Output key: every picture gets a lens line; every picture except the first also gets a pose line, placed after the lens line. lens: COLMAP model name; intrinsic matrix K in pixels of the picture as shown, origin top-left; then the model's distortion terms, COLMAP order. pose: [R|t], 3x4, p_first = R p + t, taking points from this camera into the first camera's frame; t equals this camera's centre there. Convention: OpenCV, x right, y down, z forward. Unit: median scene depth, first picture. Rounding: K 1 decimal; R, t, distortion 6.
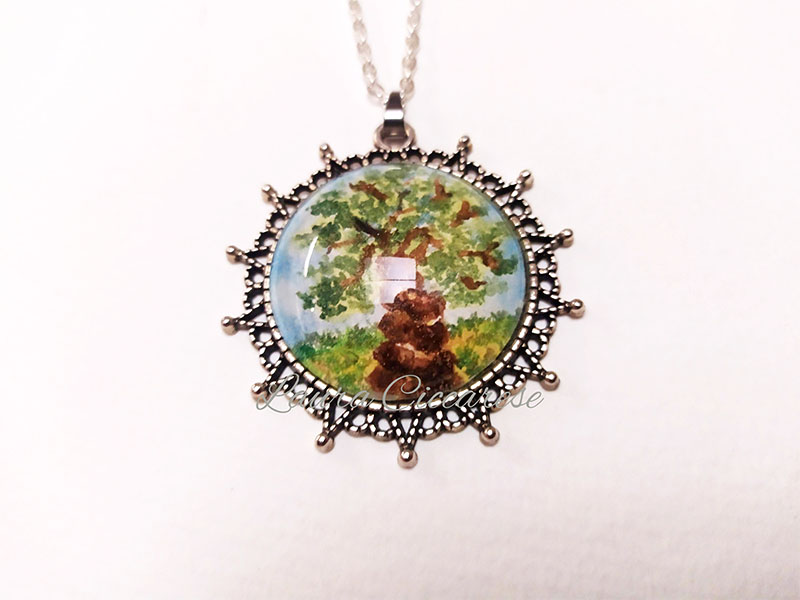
lens RADIAL K [[2661.3, 0, 400.0], [0, 2661.3, 300.2], [0, 0, 1]] dist [0.018927, 0.000000]
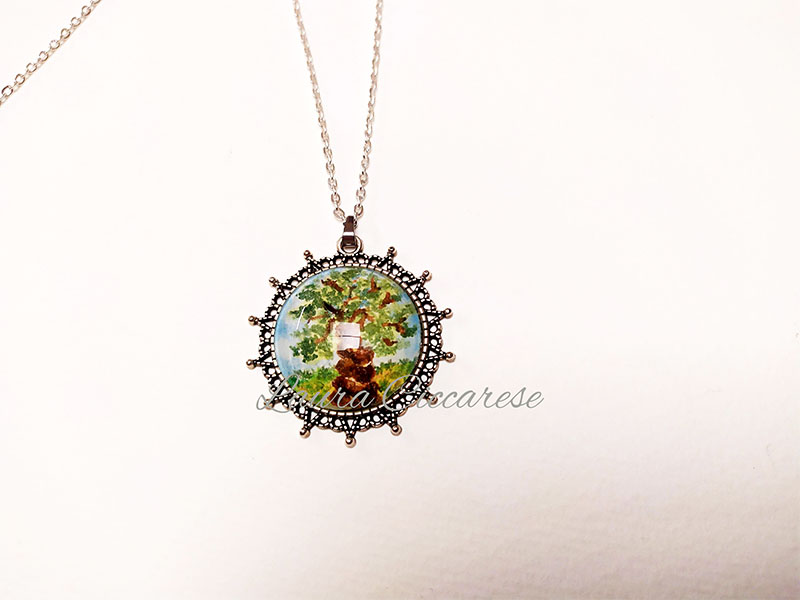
lens RADIAL K [[2661.3, 0, 400.1], [0, 2661.3, 299.9], [0, 0, 1]] dist [0.018927, 0.000000]
pose [[0.999913, 0.011942, 0.005588, 0.023484], [-0.012004, 0.999866, 0.011117, -0.053294], [-0.005455, -0.011183, 0.999923, -0.746939]]
